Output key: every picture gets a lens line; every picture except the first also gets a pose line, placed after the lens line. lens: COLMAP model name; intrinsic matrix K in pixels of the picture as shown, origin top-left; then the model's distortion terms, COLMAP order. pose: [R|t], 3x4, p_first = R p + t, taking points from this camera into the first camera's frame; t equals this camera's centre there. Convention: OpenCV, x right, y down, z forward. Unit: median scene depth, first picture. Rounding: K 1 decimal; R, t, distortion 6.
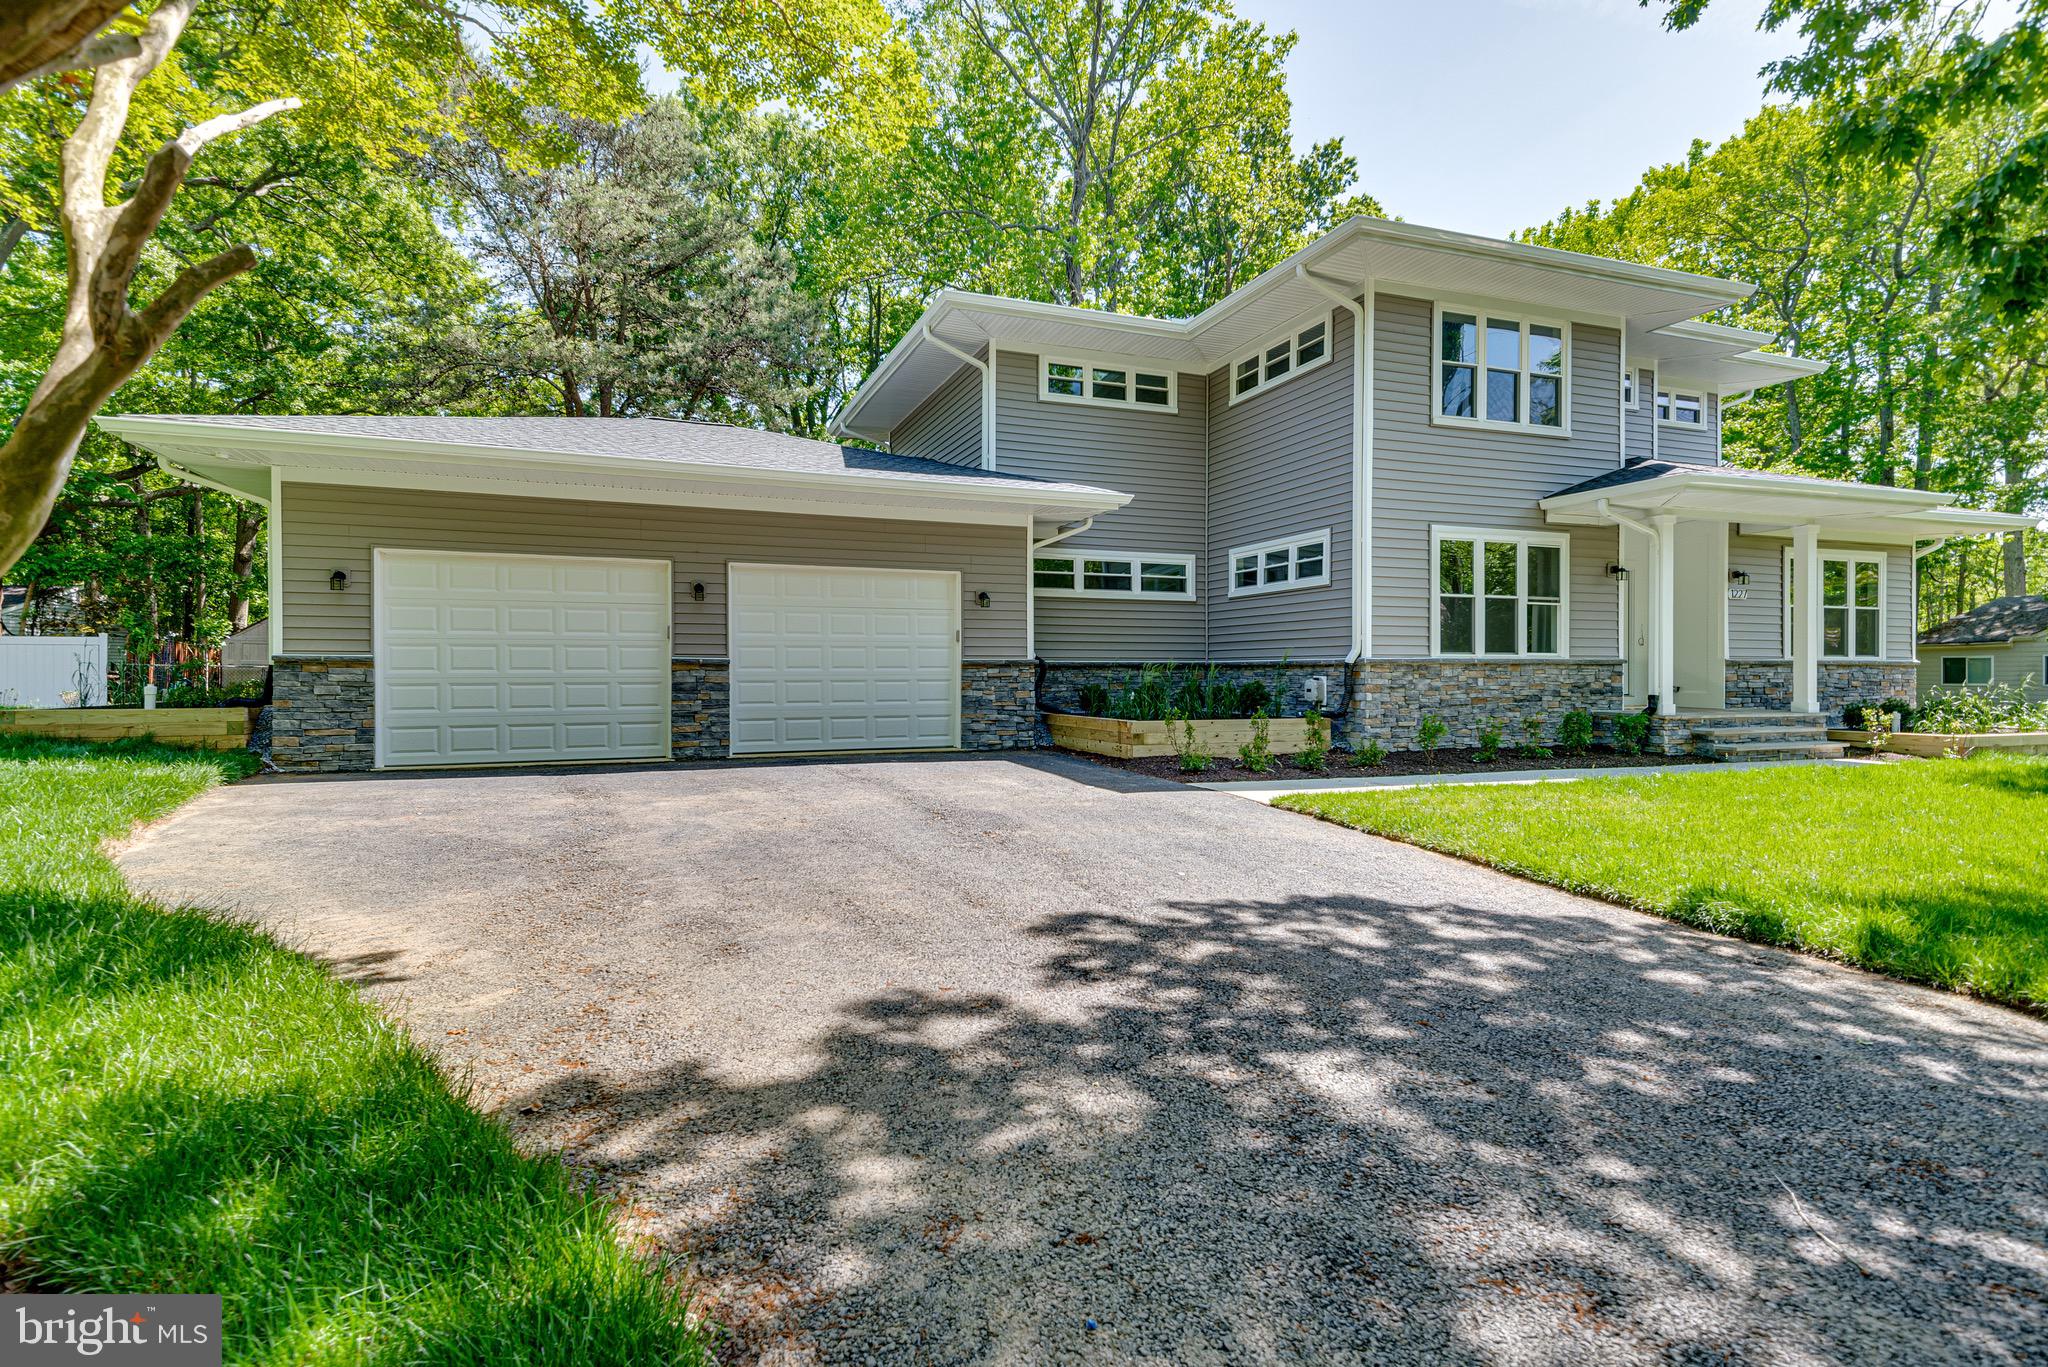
lens RADIAL K [[952.1, 0, 1039.3], [0, 952.1, 696.2], [0, 0, 1]] dist [0.006238, -0.000021]
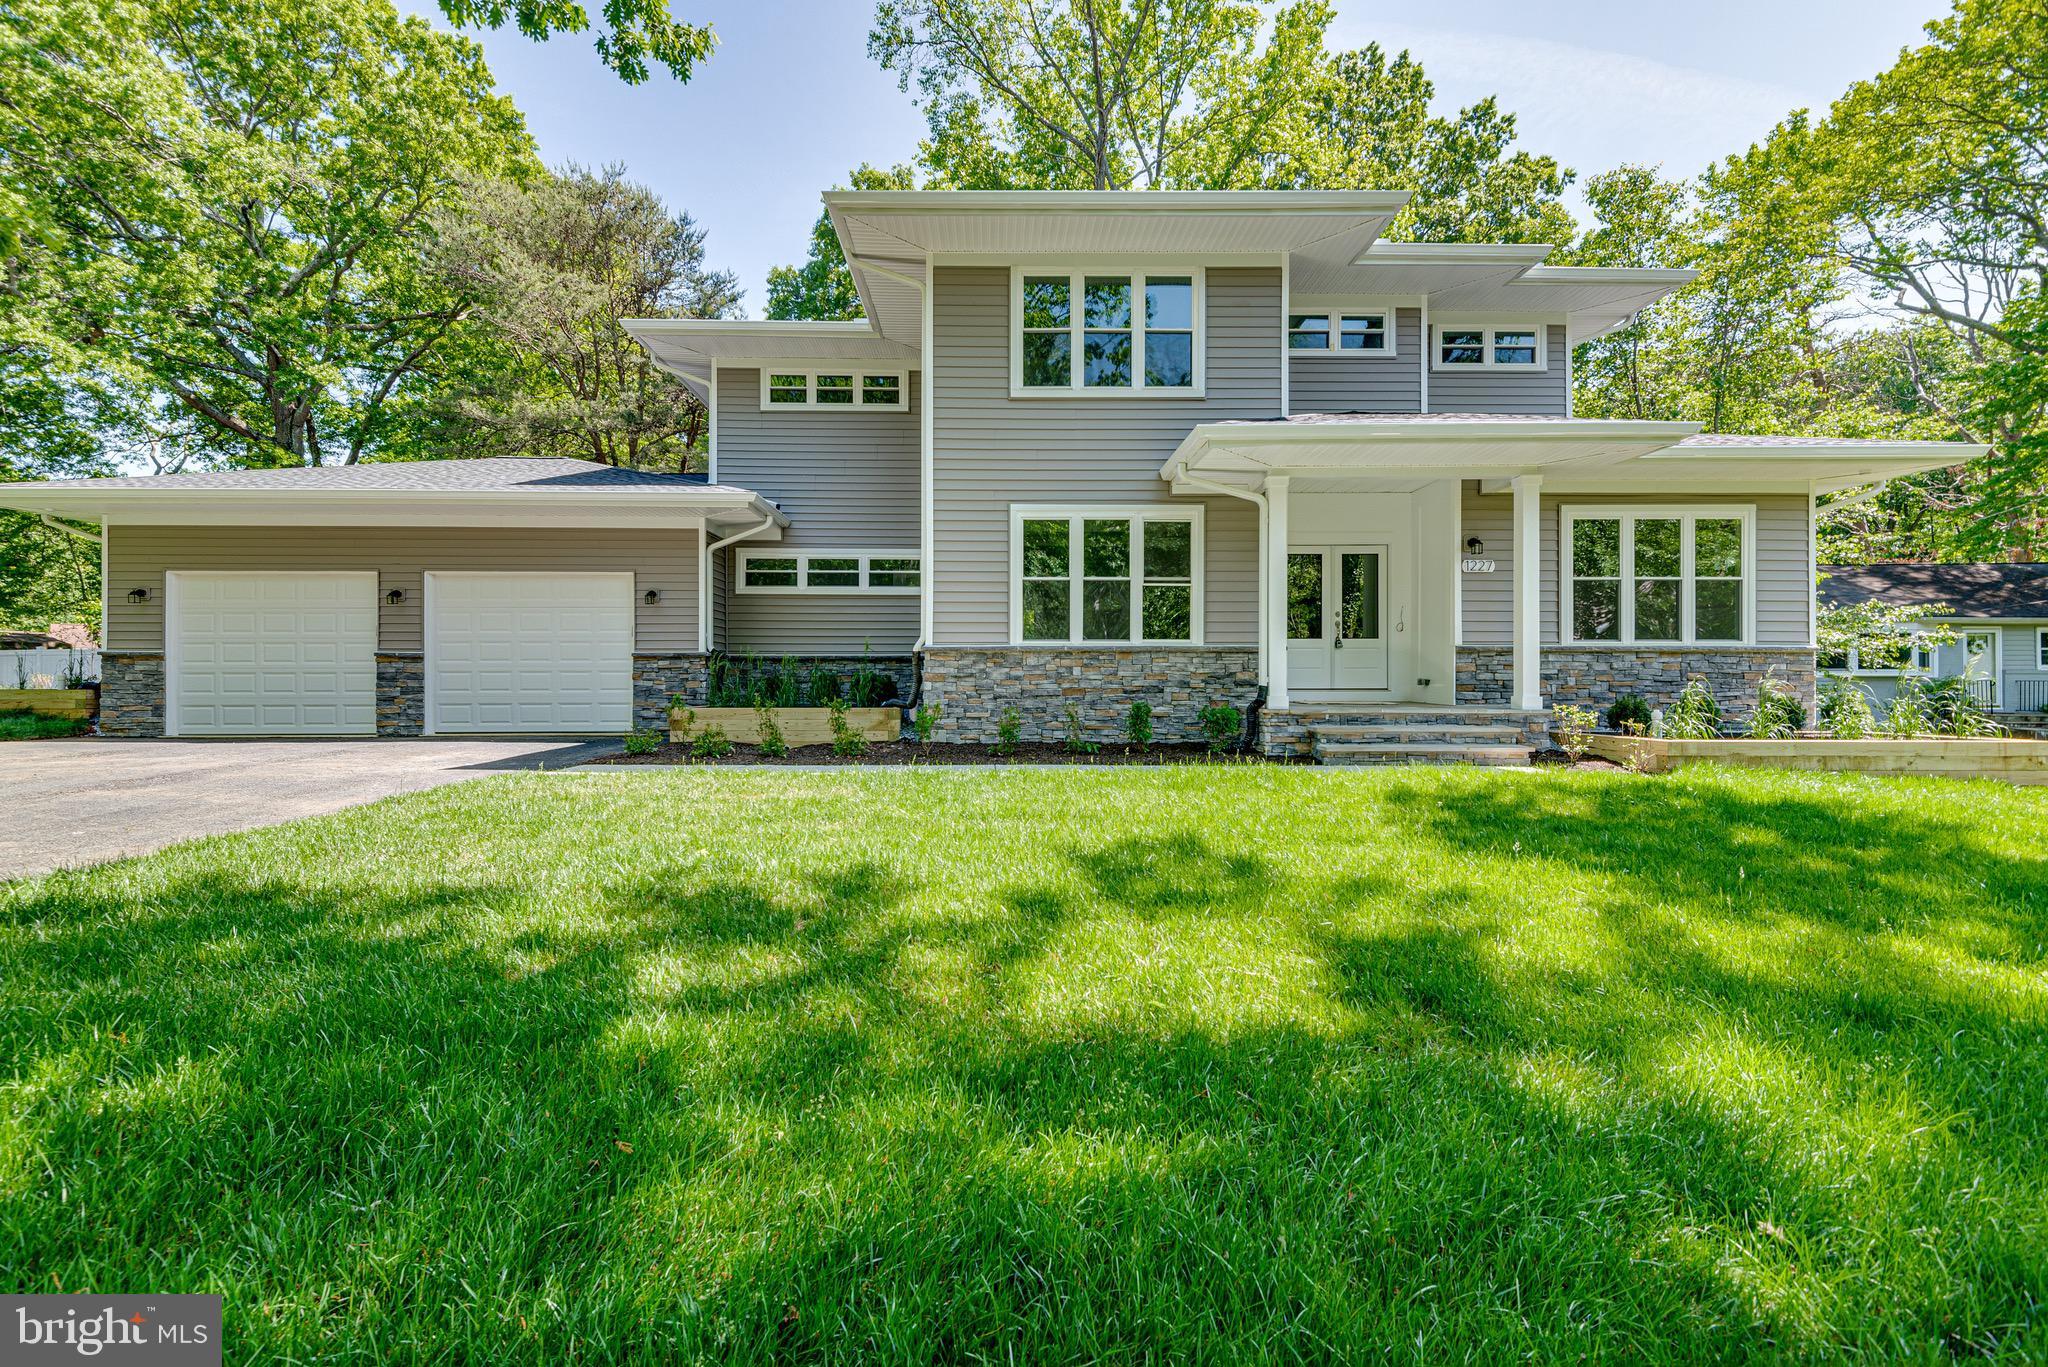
lens RADIAL K [[952.1, 0, 1042.0], [0, 952.1, 680.4], [0, 0, 1]] dist [0.006238, -0.000021]
pose [[0.943559, -0.000483, -0.331204, 0.735862], [-0.008637, 0.999623, -0.026066, 0.018397], [0.331092, 0.027455, 0.943199, 0.120041]]
